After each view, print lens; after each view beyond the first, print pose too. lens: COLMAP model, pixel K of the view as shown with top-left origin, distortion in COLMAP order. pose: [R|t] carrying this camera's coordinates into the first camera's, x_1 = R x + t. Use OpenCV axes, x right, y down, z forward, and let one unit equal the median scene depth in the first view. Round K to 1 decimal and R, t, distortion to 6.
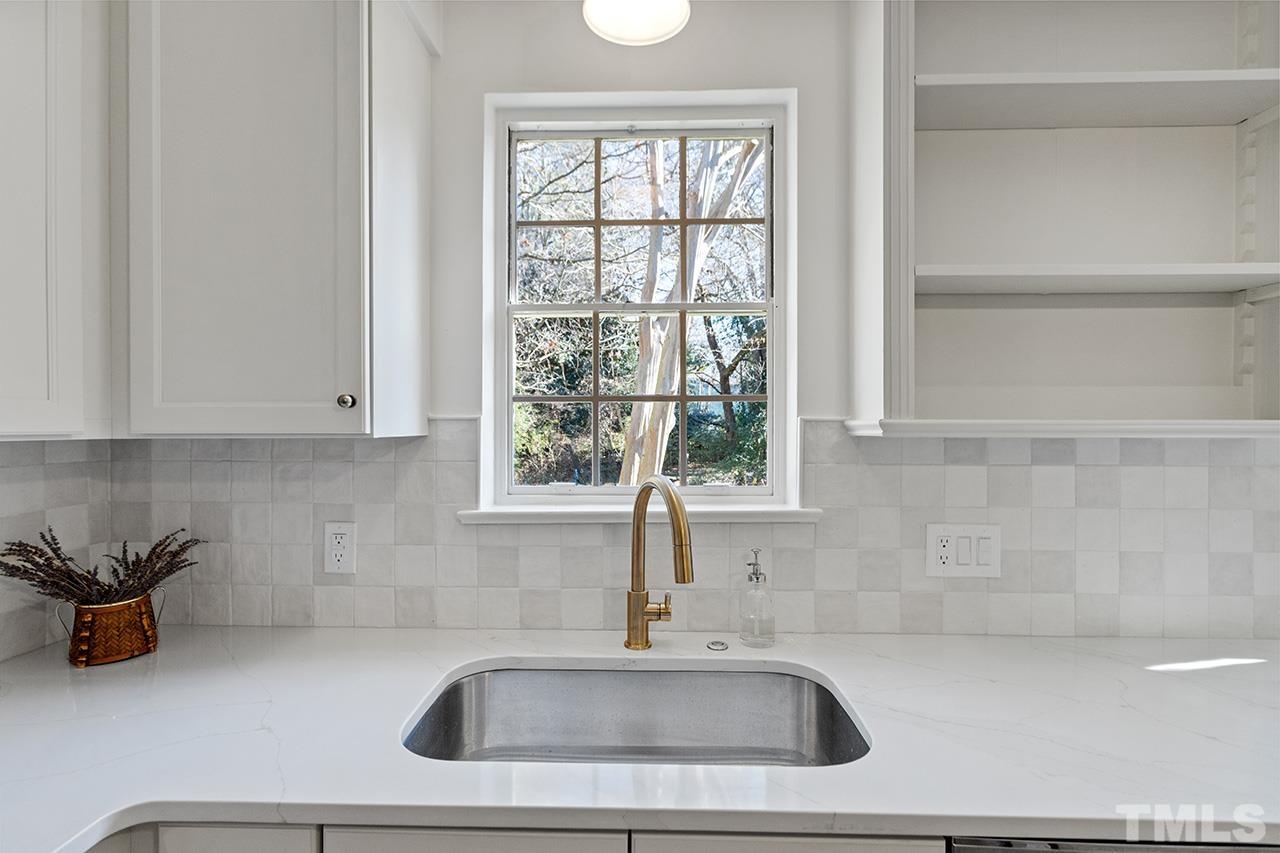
lens RADIAL K [[604.6, 0, 632.3], [0, 604.6, 425.3], [0, 0, 1]] dist [-0.001817, 0.003592]
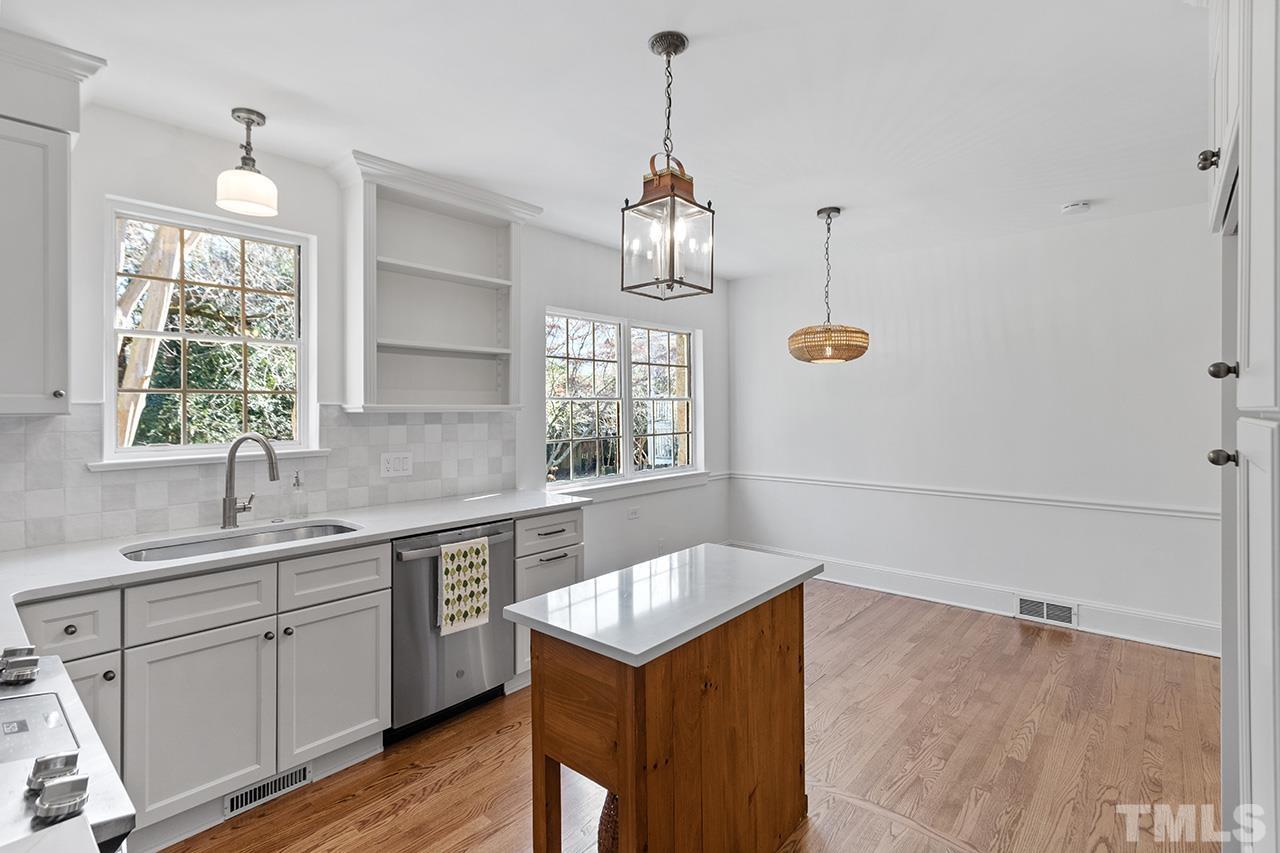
lens RADIAL K [[604.6, 0, 631.5], [0, 604.6, 405.6], [0, 0, 1]] dist [-0.001817, 0.003592]
pose [[0.642025, -0.000675, 0.766683, -0.585552], [0.002507, 0.999996, -0.001218, -0.000315], [-0.766680, 0.002704, 0.642024, -1.061520]]
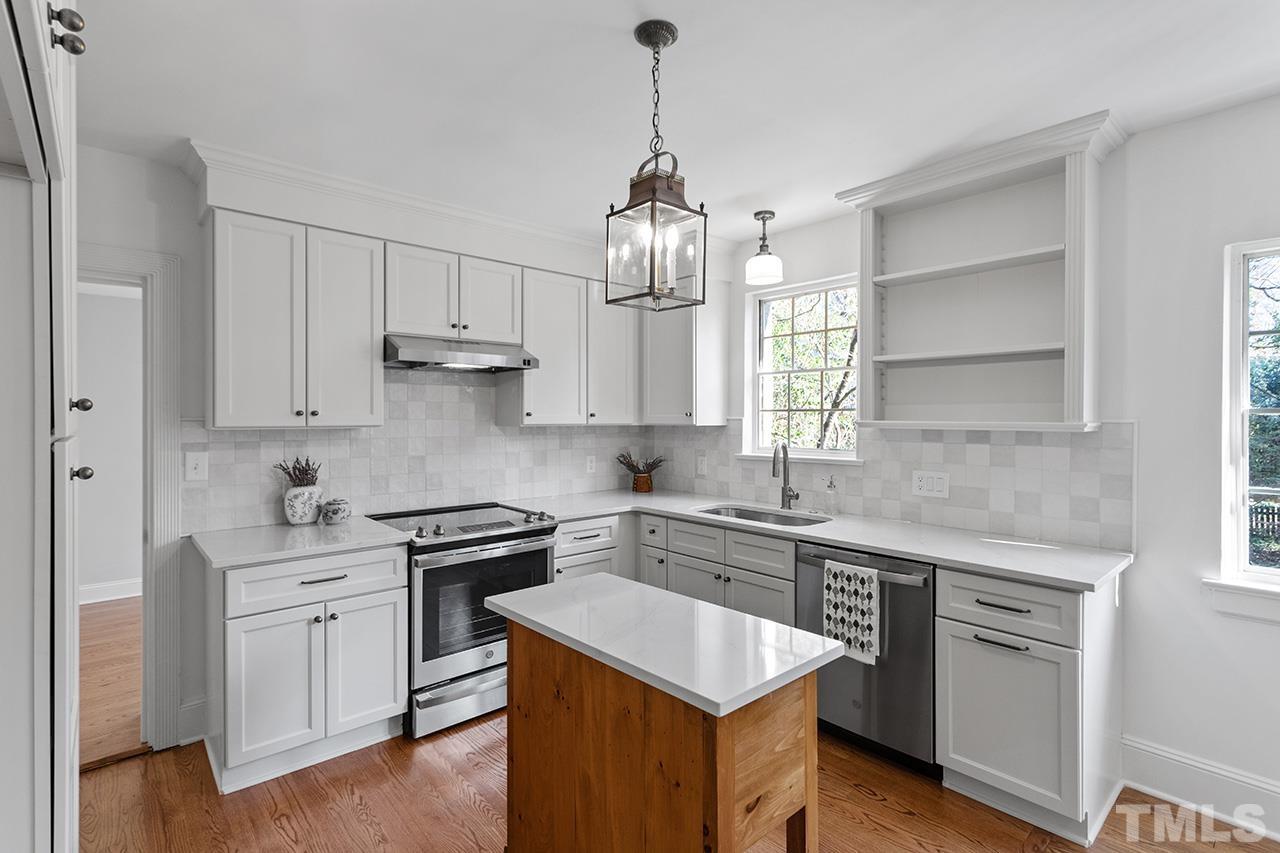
lens RADIAL K [[604.6, 0, 635.9], [0, 604.6, 415.2], [0, 0, 1]] dist [-0.001817, 0.003592]
pose [[0.684122, -0.001041, -0.729367, 1.365131], [-0.000896, 0.999997, -0.002267, -0.021152], [0.729367, 0.002204, 0.684119, -1.145998]]
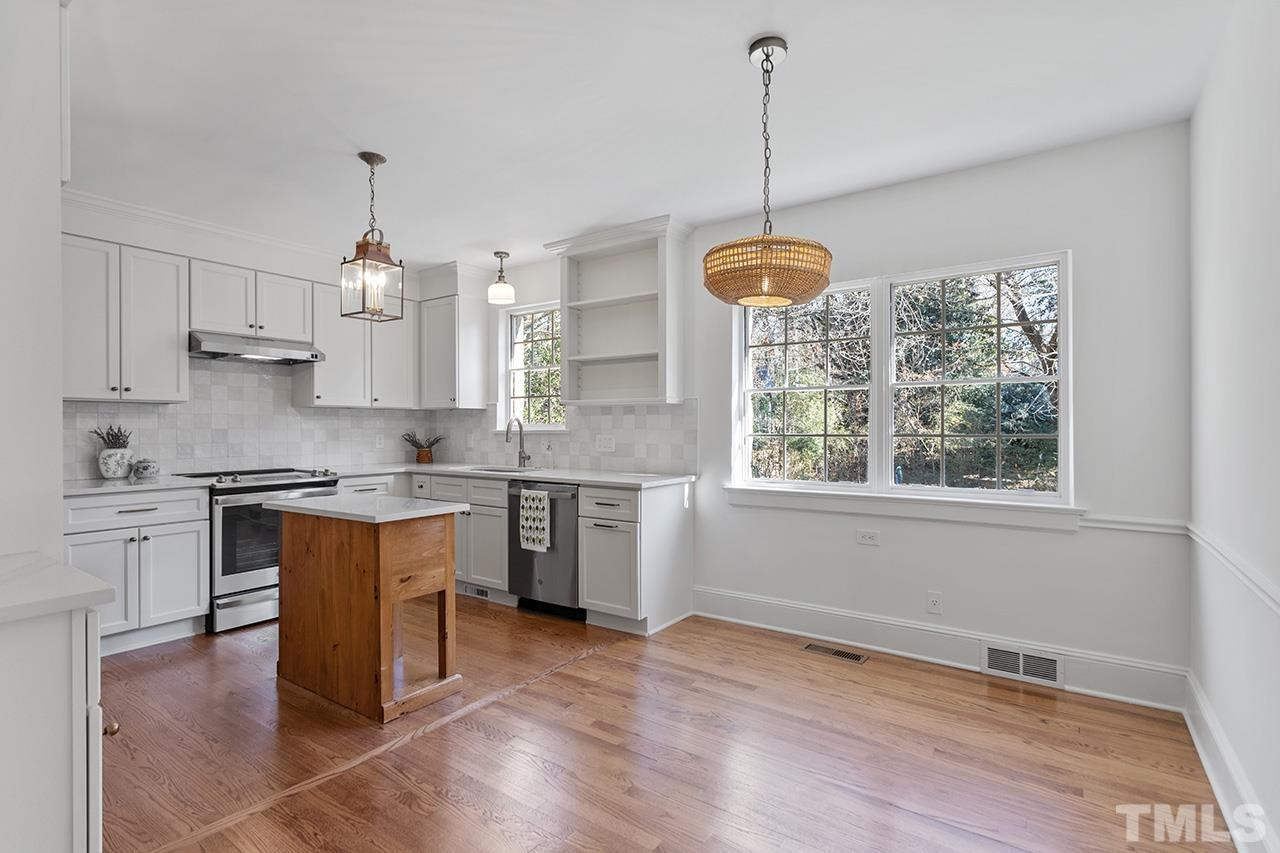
lens RADIAL K [[604.6, 0, 632.9], [0, 604.6, 424.5], [0, 0, 1]] dist [-0.001817, 0.003592]
pose [[0.834748, -0.002088, -0.550628, 2.373839], [0.001240, 0.999997, -0.001911, 0.119574], [0.550631, 0.000913, 0.834749, -1.509536]]
